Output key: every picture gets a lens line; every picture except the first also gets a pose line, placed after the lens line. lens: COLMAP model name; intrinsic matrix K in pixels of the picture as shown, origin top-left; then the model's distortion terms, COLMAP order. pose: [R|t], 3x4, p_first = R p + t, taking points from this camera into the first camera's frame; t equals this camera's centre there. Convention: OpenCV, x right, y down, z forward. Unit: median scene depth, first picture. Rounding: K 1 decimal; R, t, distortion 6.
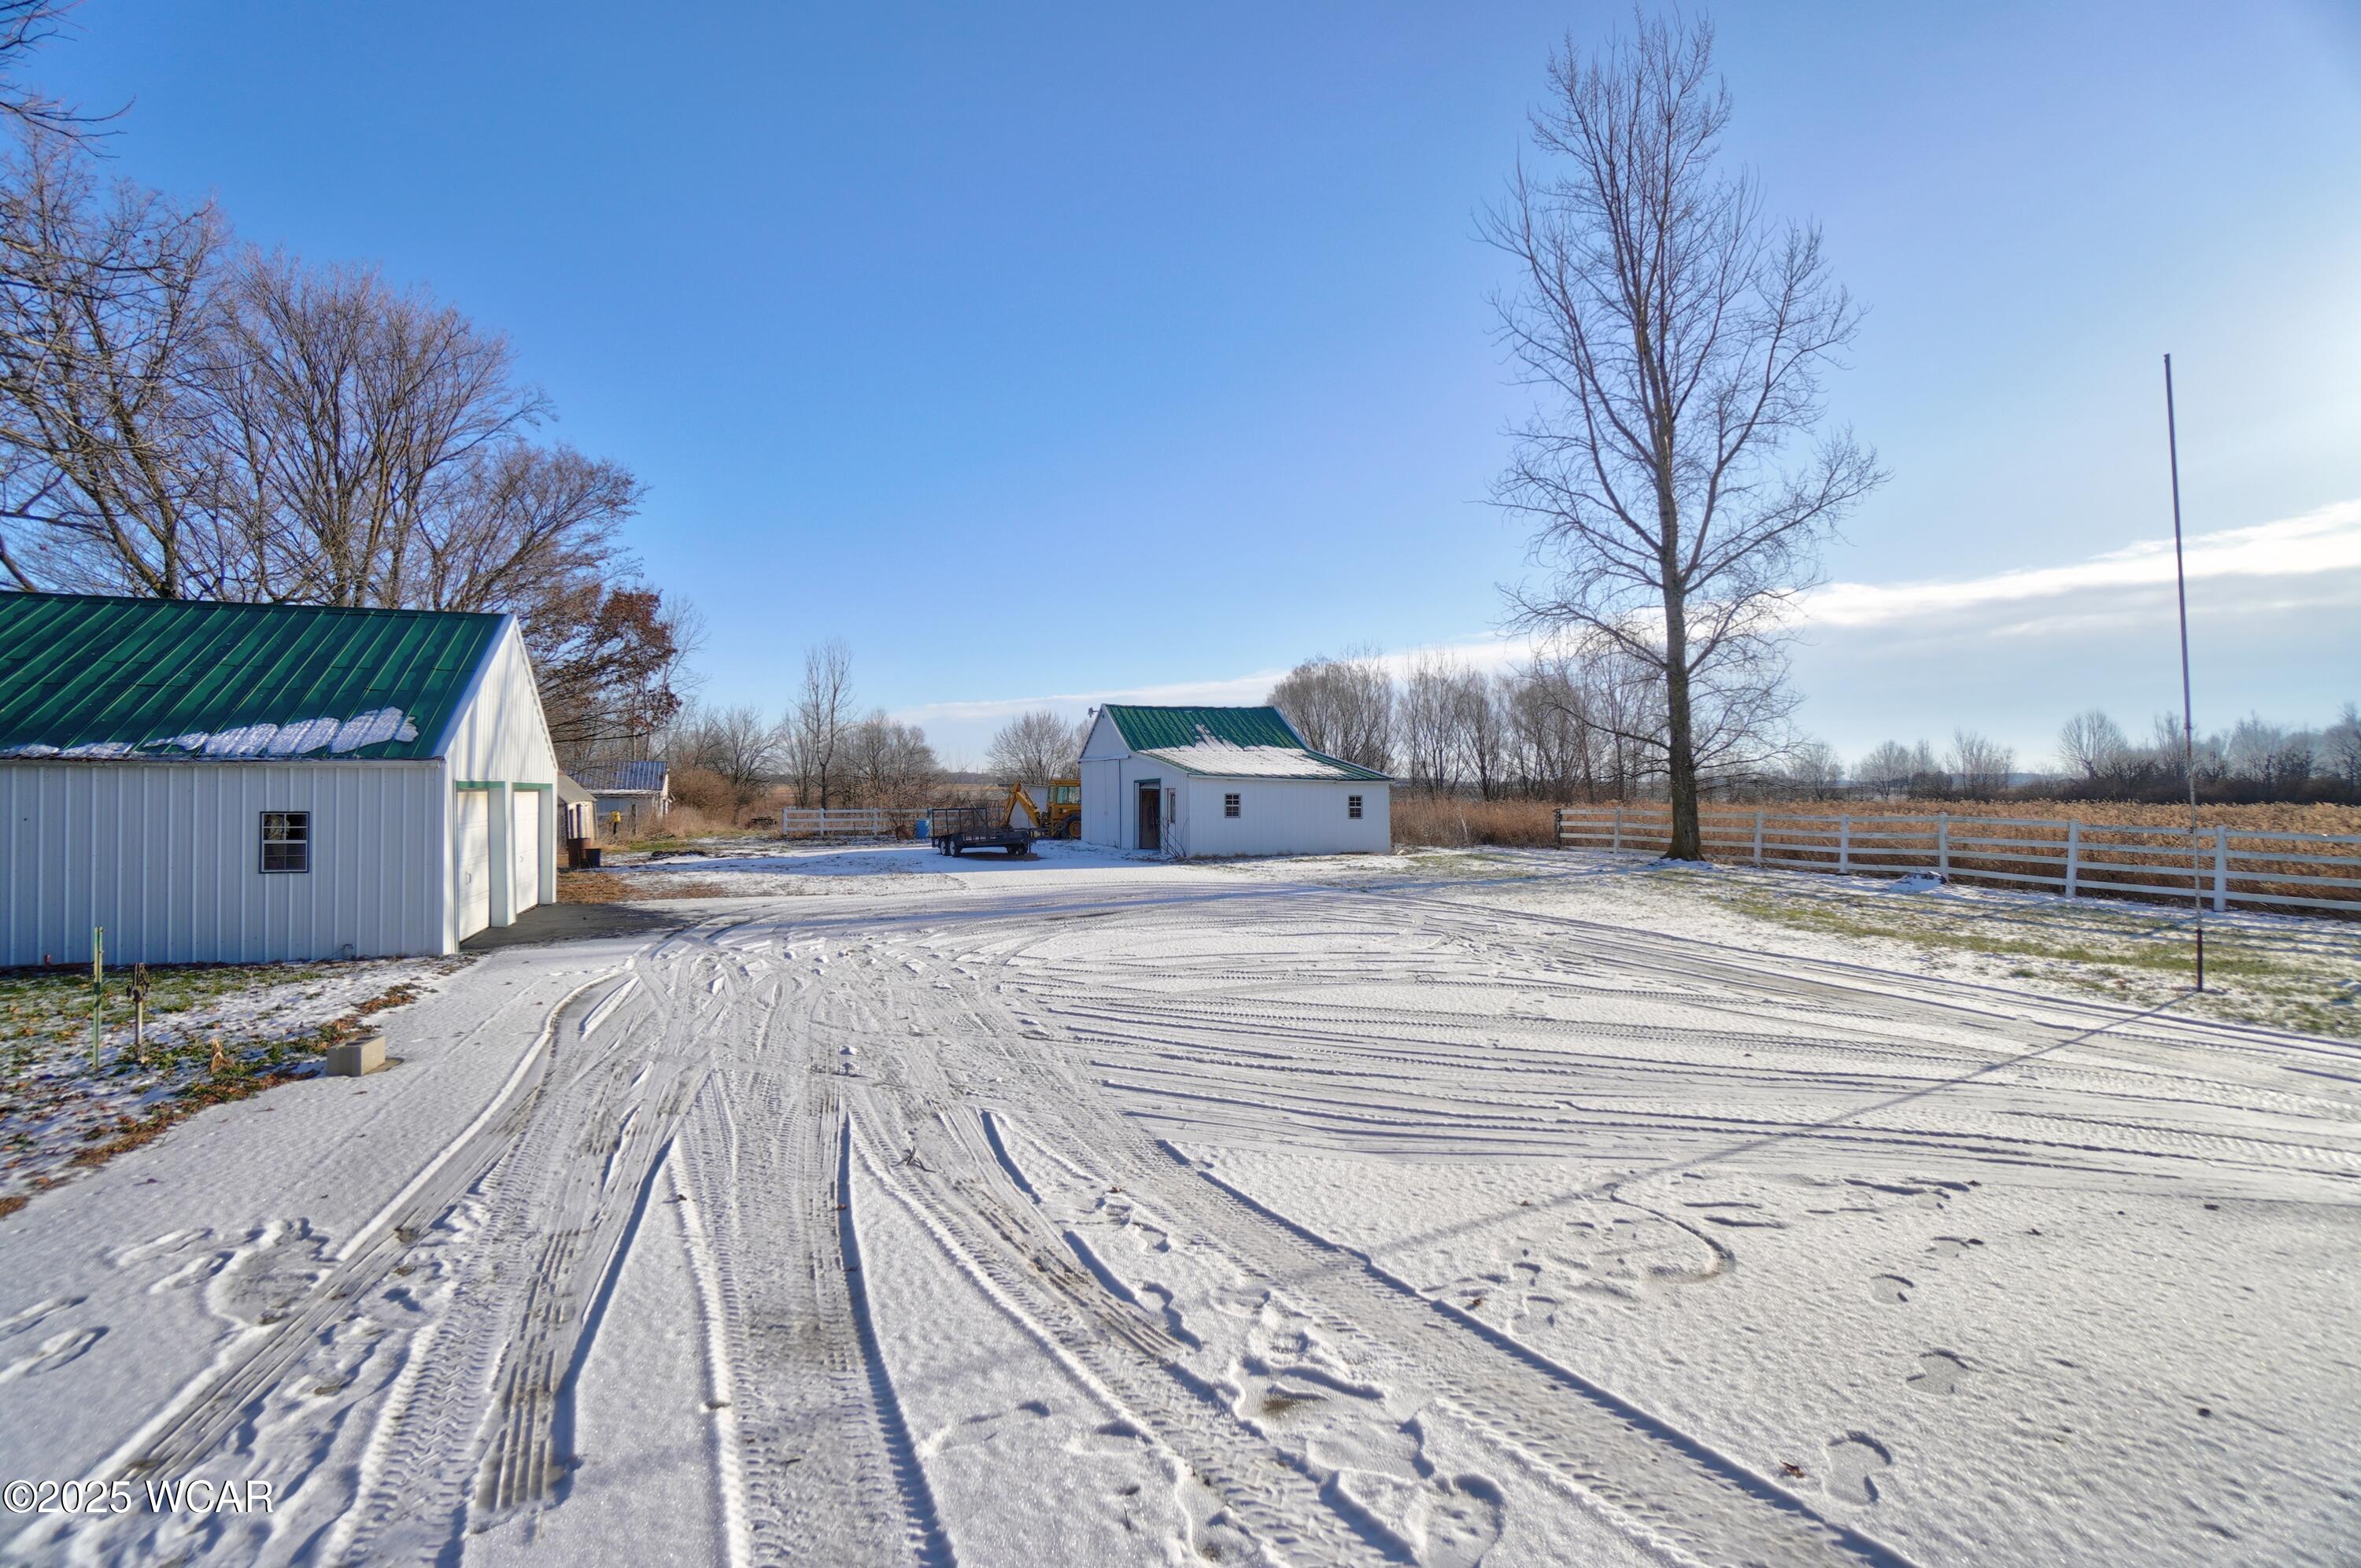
lens RADIAL K [[1042.8, 0, 1180.5], [0, 1042.8, 784.0], [0, 0, 1]] dist [-0.070502, 0.037092]
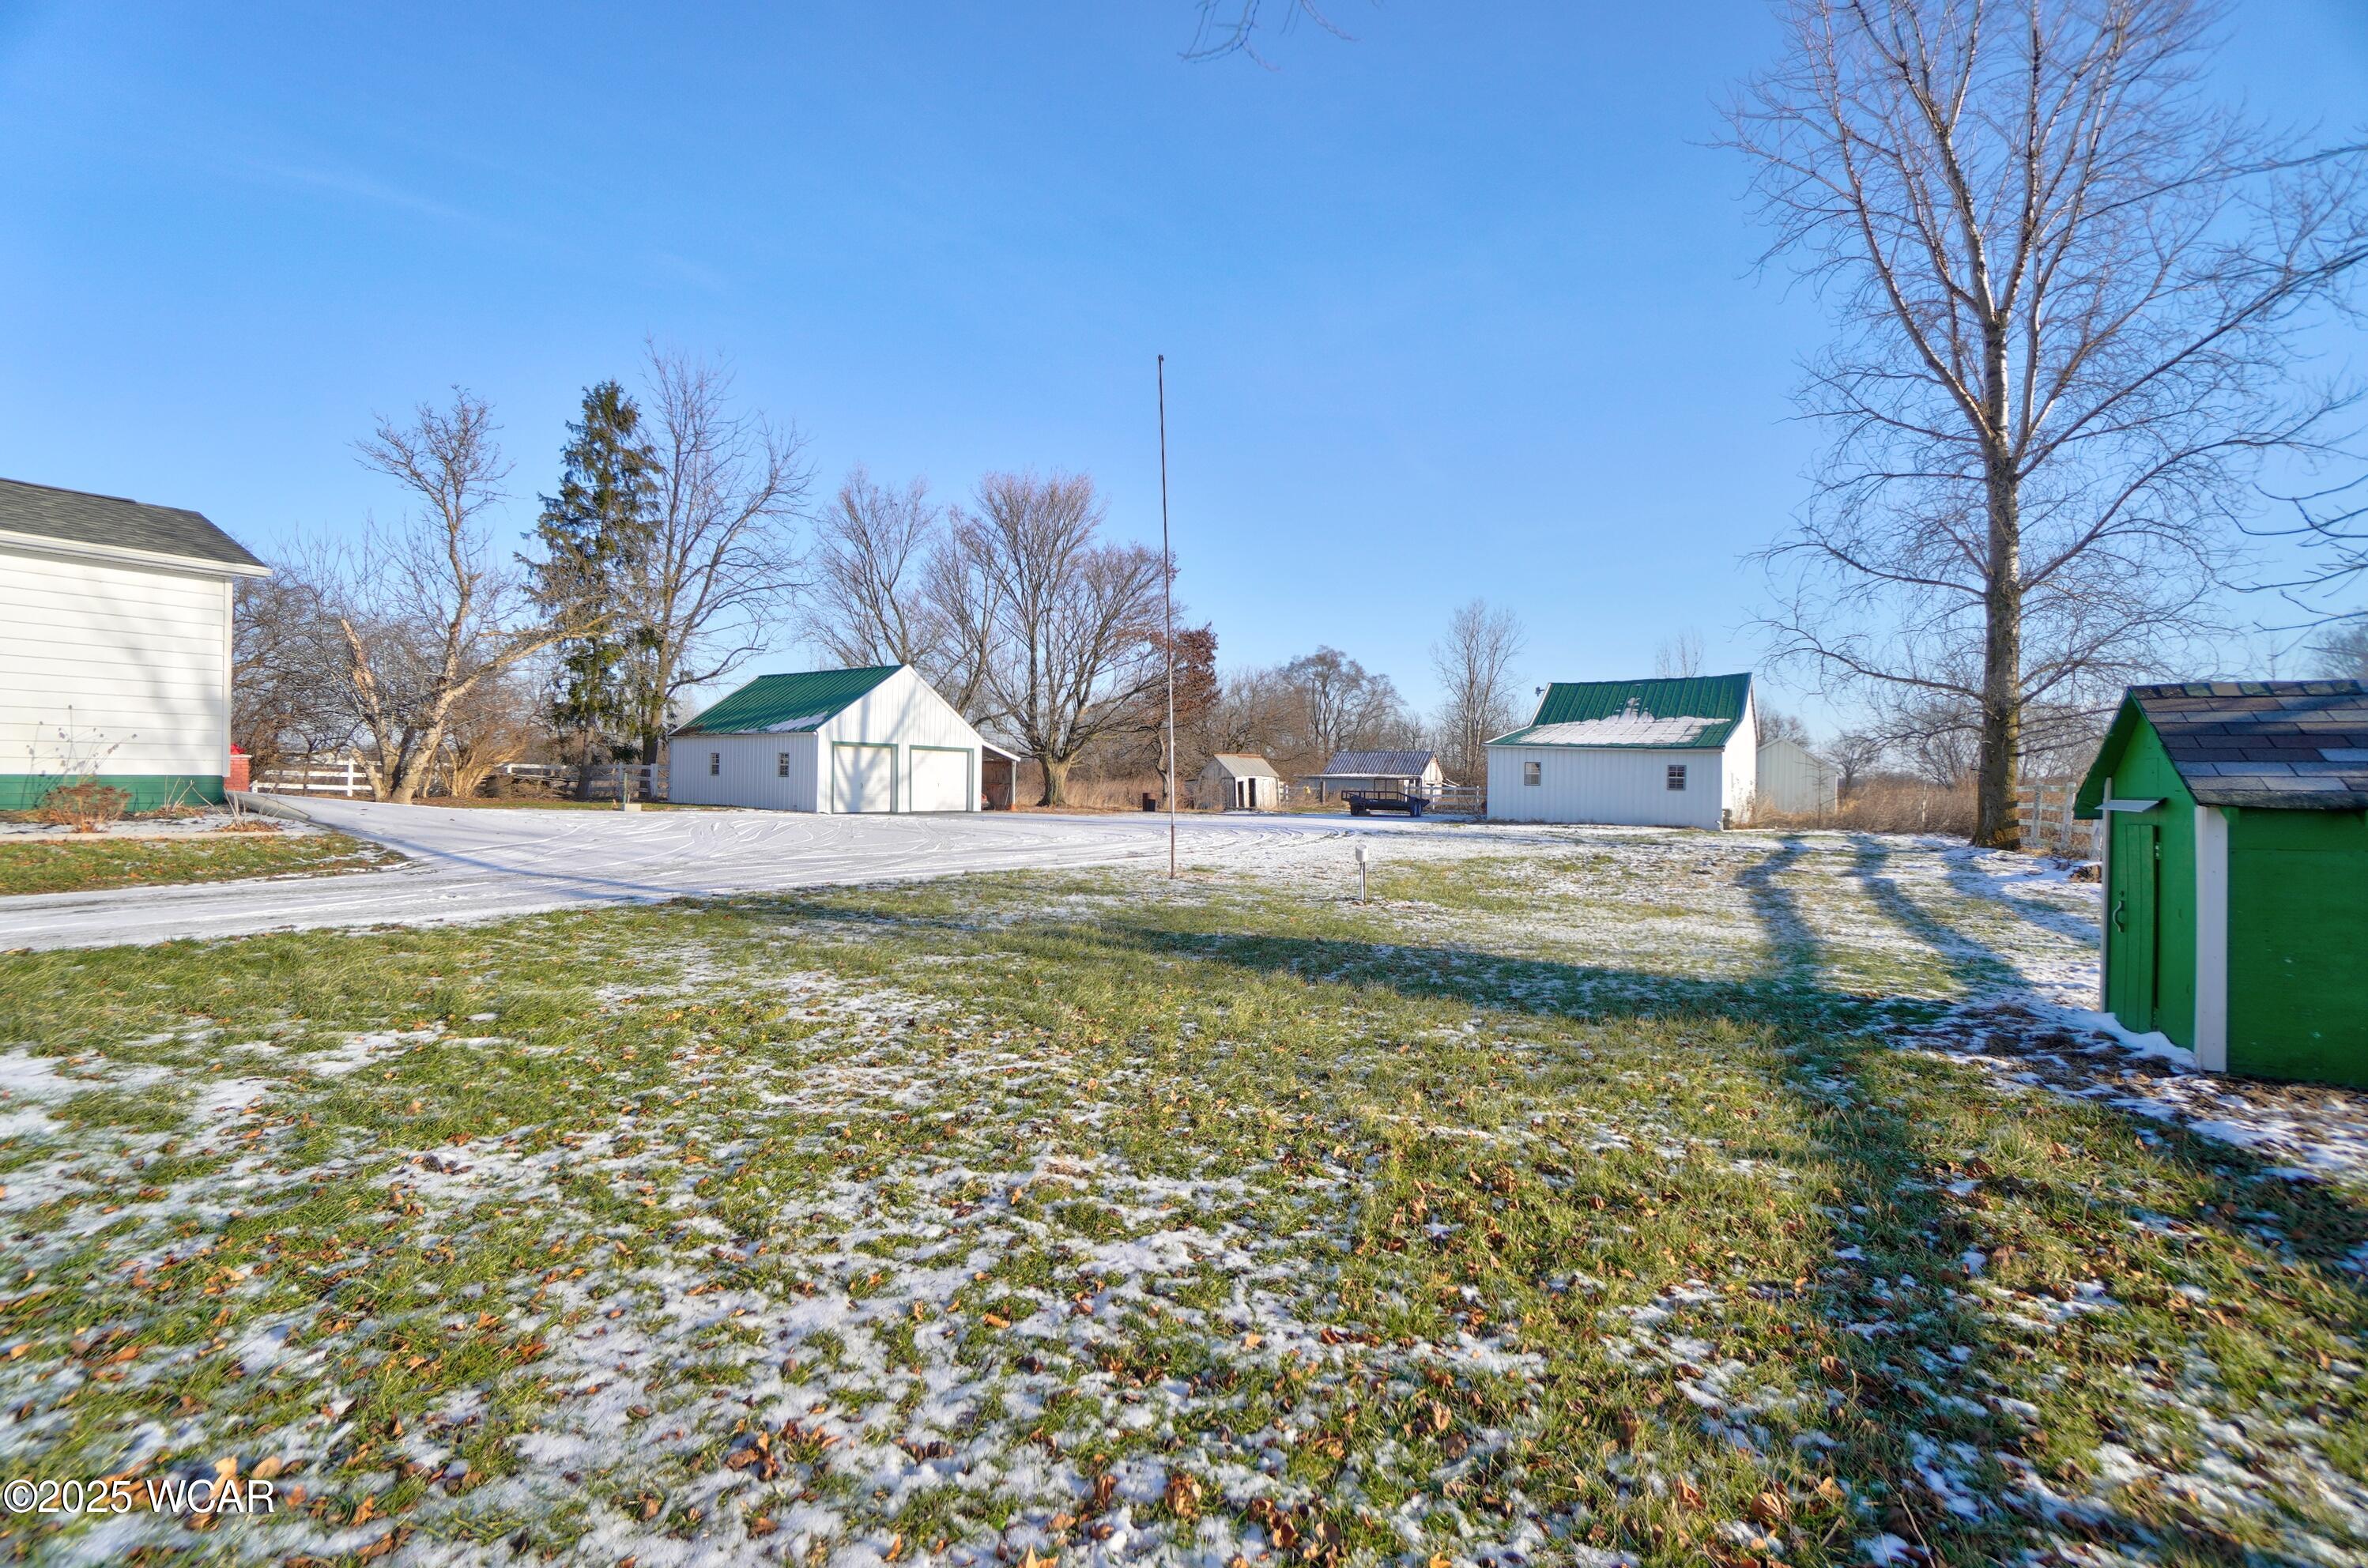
lens RADIAL K [[1069.3, 0, 1184.0], [0, 1069.3, 784.0], [0, 0, 1]] dist [-0.041393, 0.019881]
pose [[0.582271, 0.009666, -0.812938, 0.632931], [-0.012480, 0.999918, 0.002950, 0.028446], [0.812899, 0.008428, 0.582343, 0.082829]]
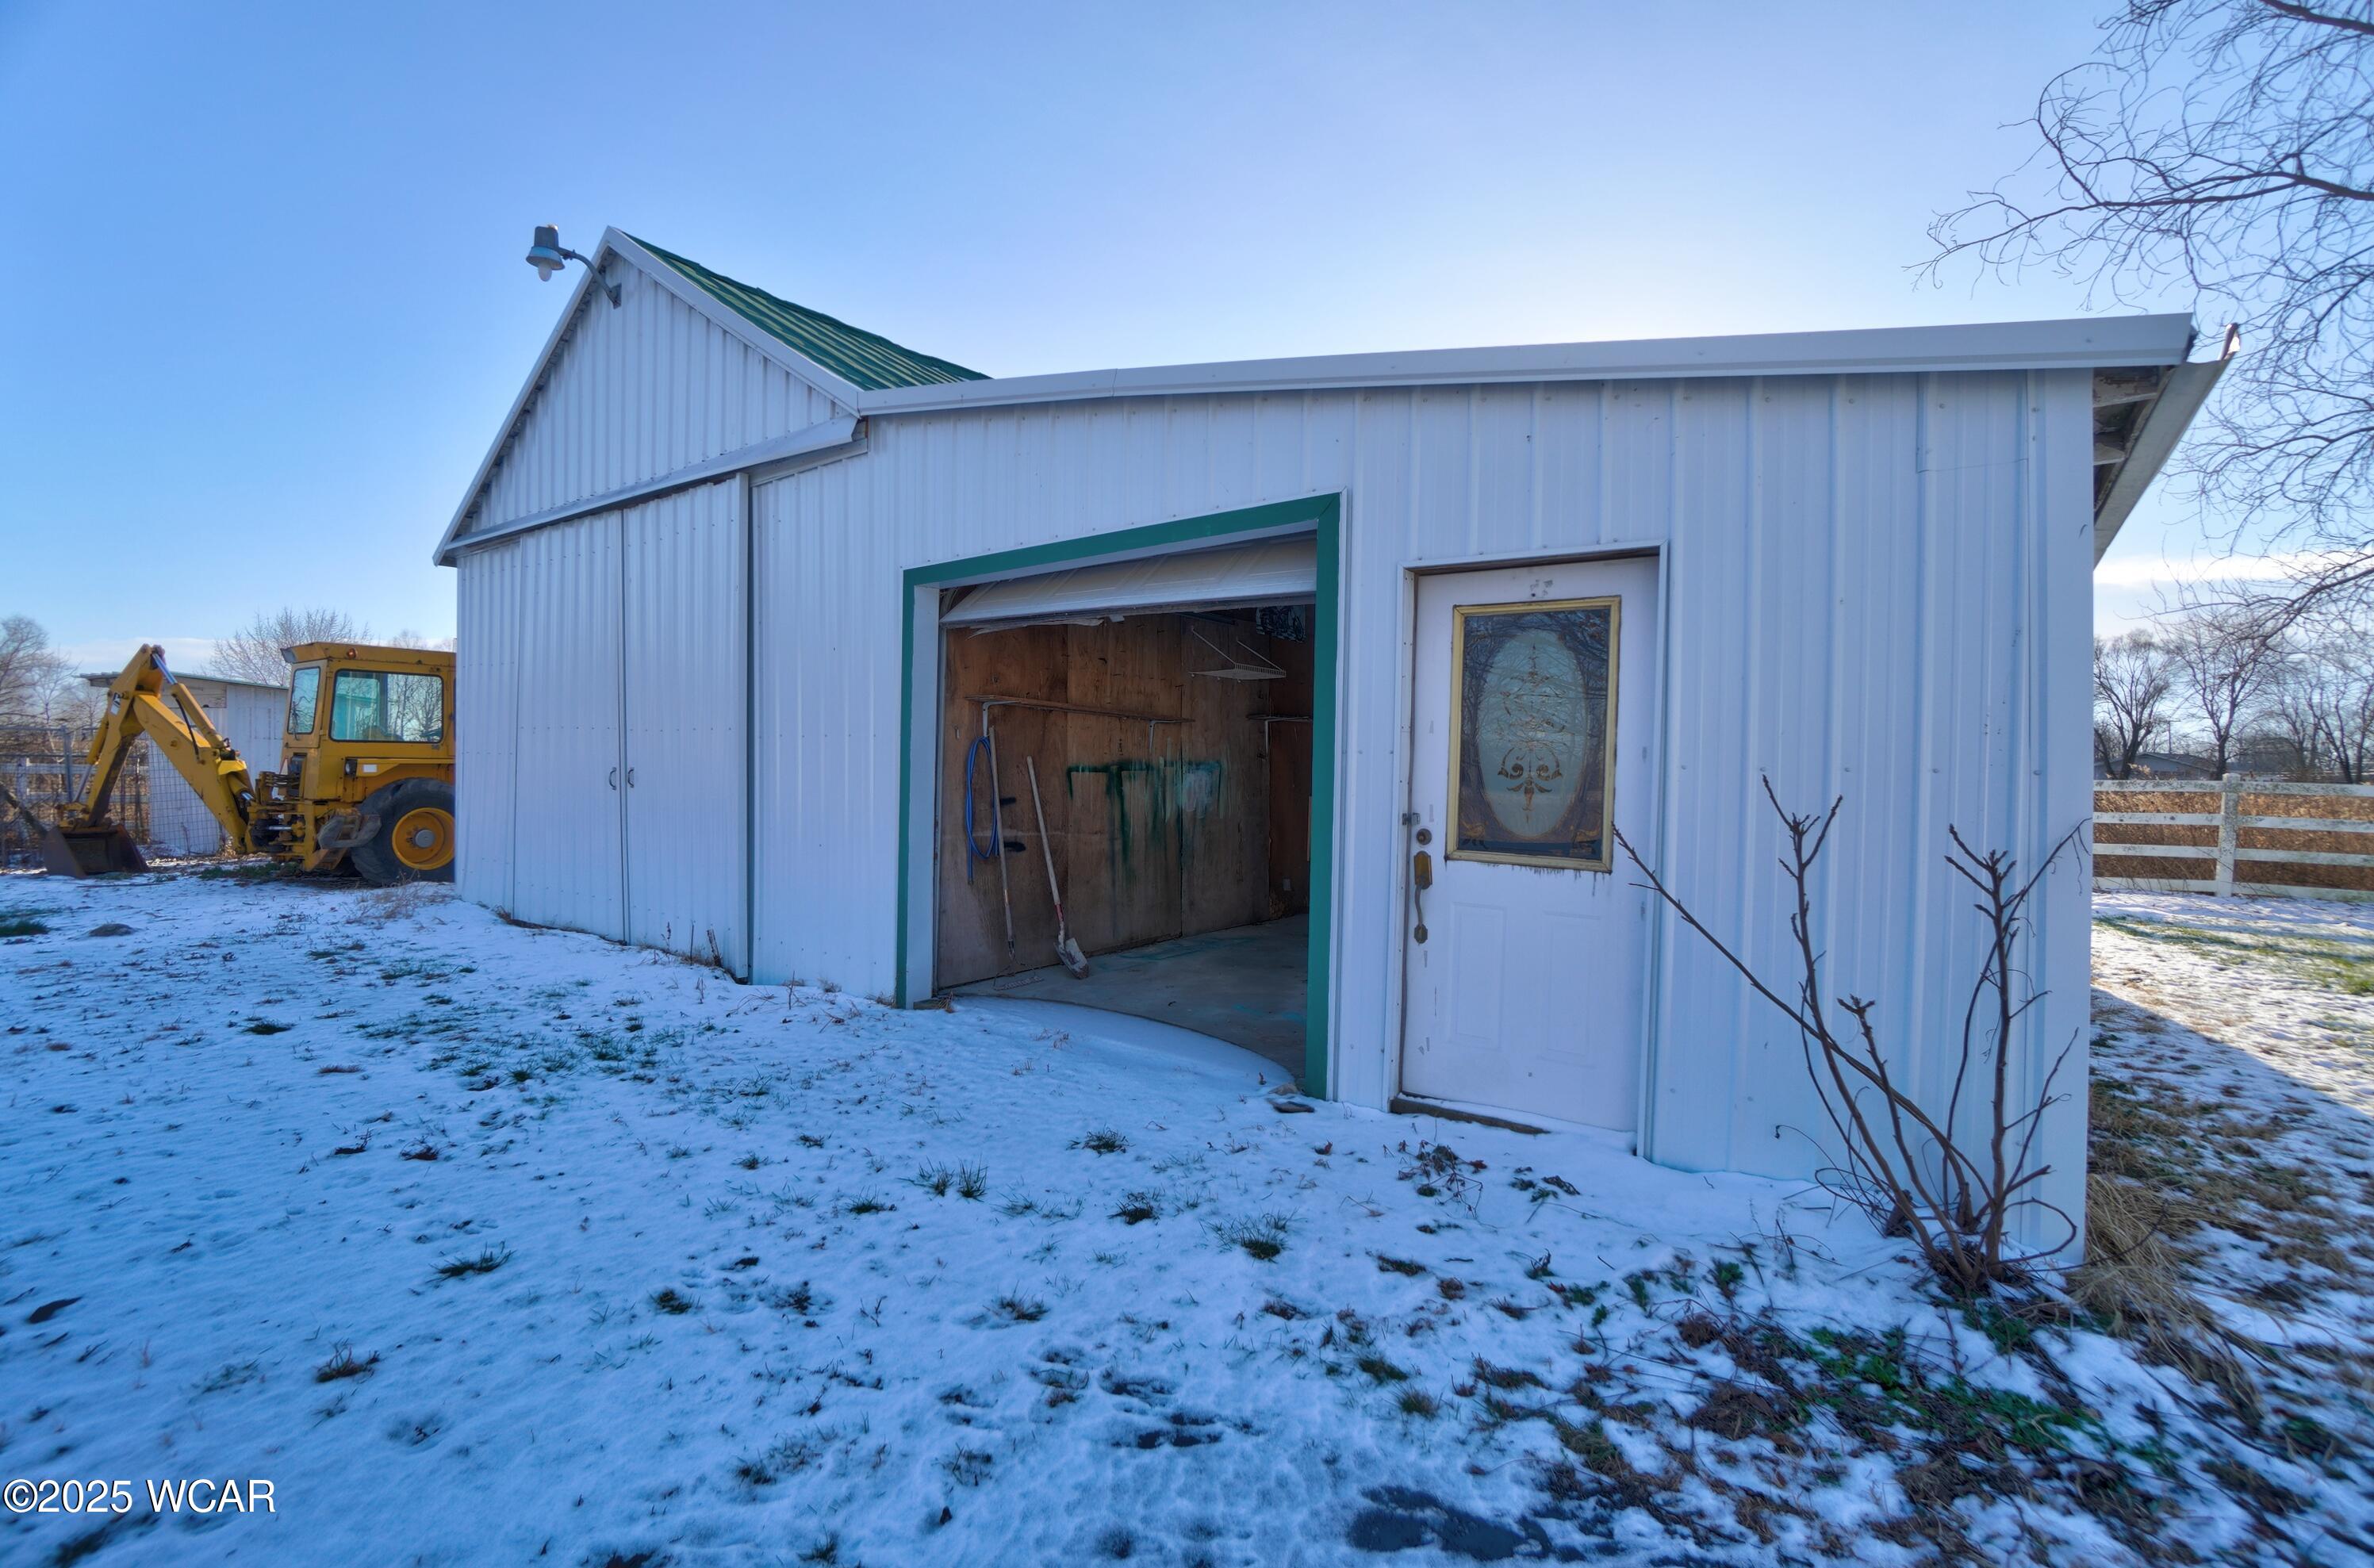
lens RADIAL K [[1075.3, 0, 1187.0], [0, 1075.3, 784.0], [0, 0, 1]] dist [-0.090135, 0.047306]
pose [[0.846360, 0.005856, 0.532579, -0.093392], [-0.020250, 0.999570, 0.021189, 0.024481], [-0.532226, -0.028718, 0.846115, 0.830057]]
